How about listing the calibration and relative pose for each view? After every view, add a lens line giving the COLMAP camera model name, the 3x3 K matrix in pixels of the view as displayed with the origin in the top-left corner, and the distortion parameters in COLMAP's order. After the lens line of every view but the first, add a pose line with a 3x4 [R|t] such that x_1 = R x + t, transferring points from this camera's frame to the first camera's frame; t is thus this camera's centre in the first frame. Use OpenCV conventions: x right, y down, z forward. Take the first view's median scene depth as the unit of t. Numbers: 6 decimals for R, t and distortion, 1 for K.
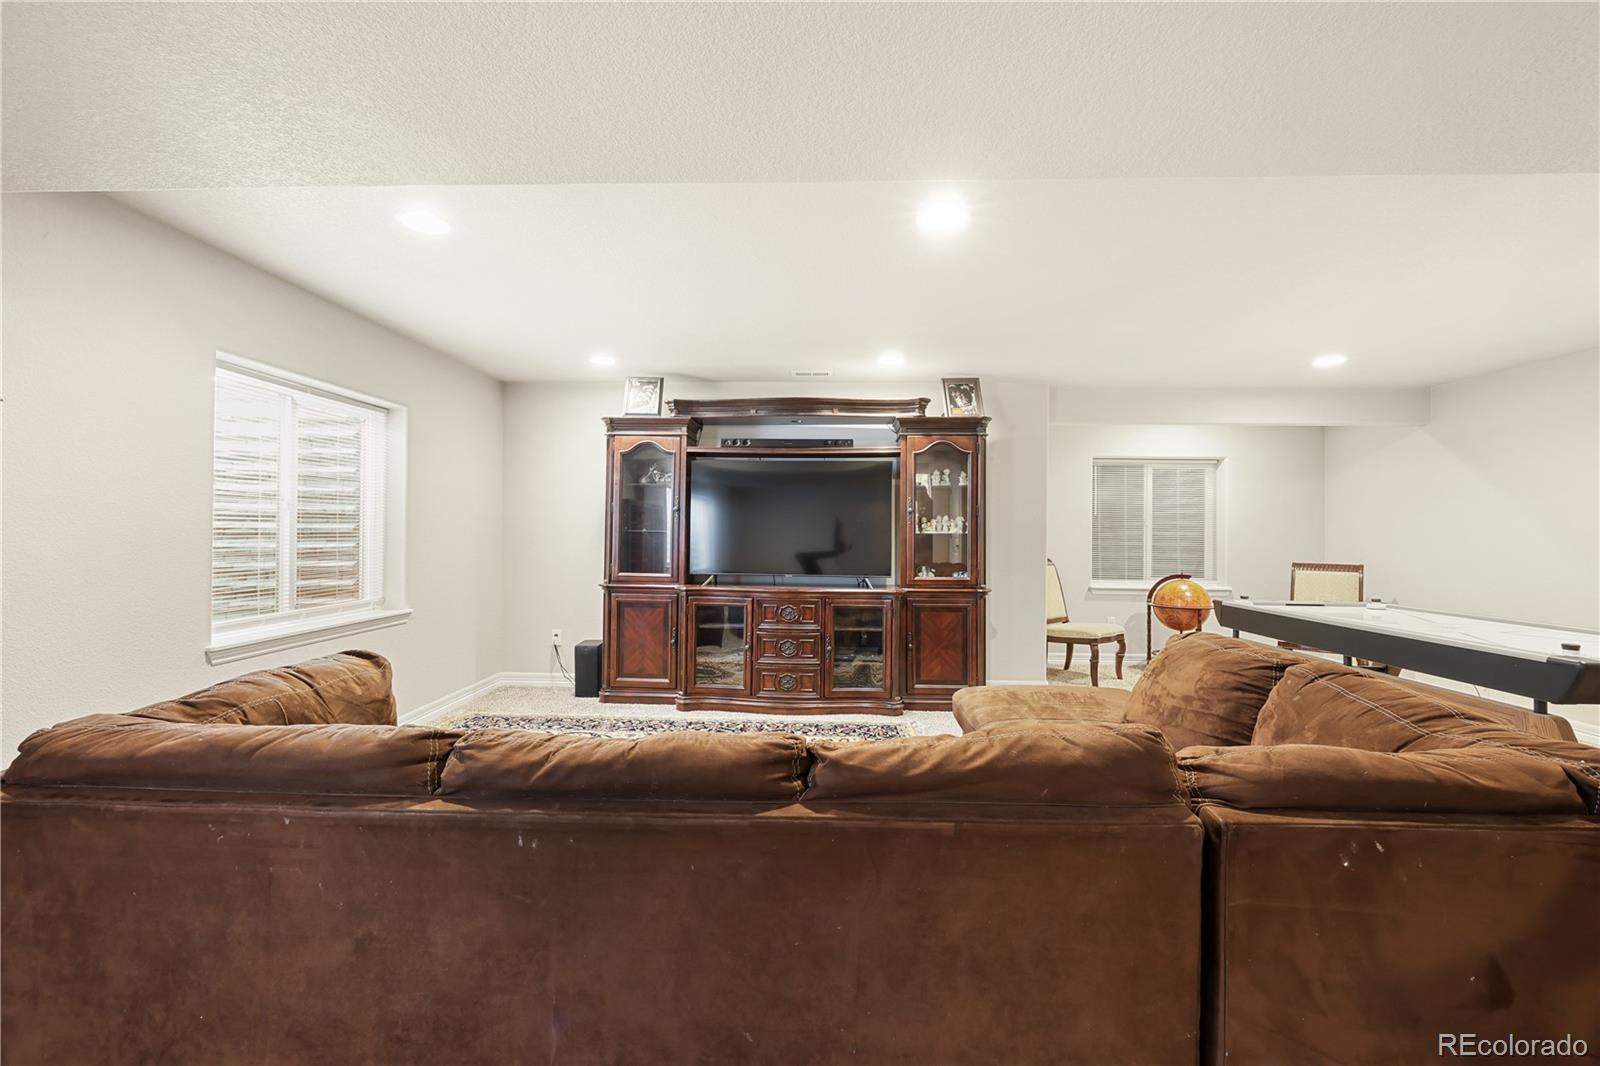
lens RADIAL K [[641.6, 0, 793.1], [0, 641.6, 528.4], [0, 0, 1]] dist [-0.002105, -0.000053]
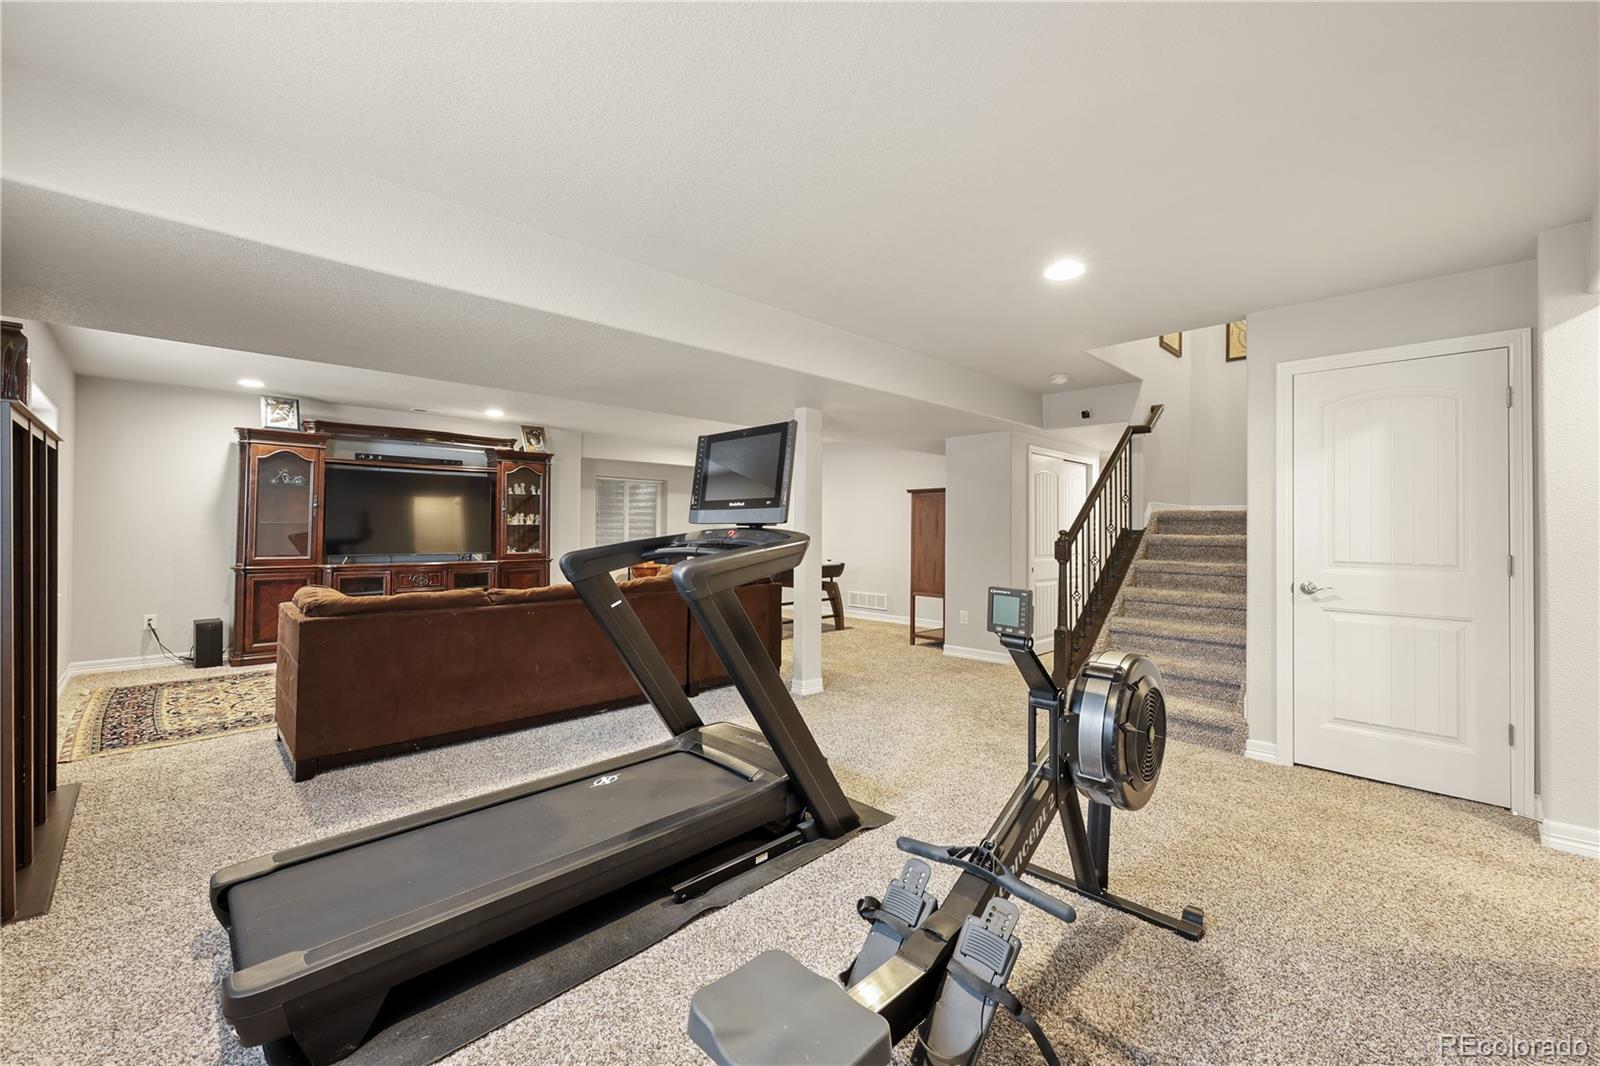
lens RADIAL K [[641.6, 0, 798.7], [0, 641.6, 523.0], [0, 0, 1]] dist [-0.002105, -0.000053]
pose [[0.684599, 0.000530, 0.728920, -0.450657], [-0.007594, 0.999951, 0.006405, -0.010984], [-0.728881, -0.009921, 0.684569, -0.573406]]
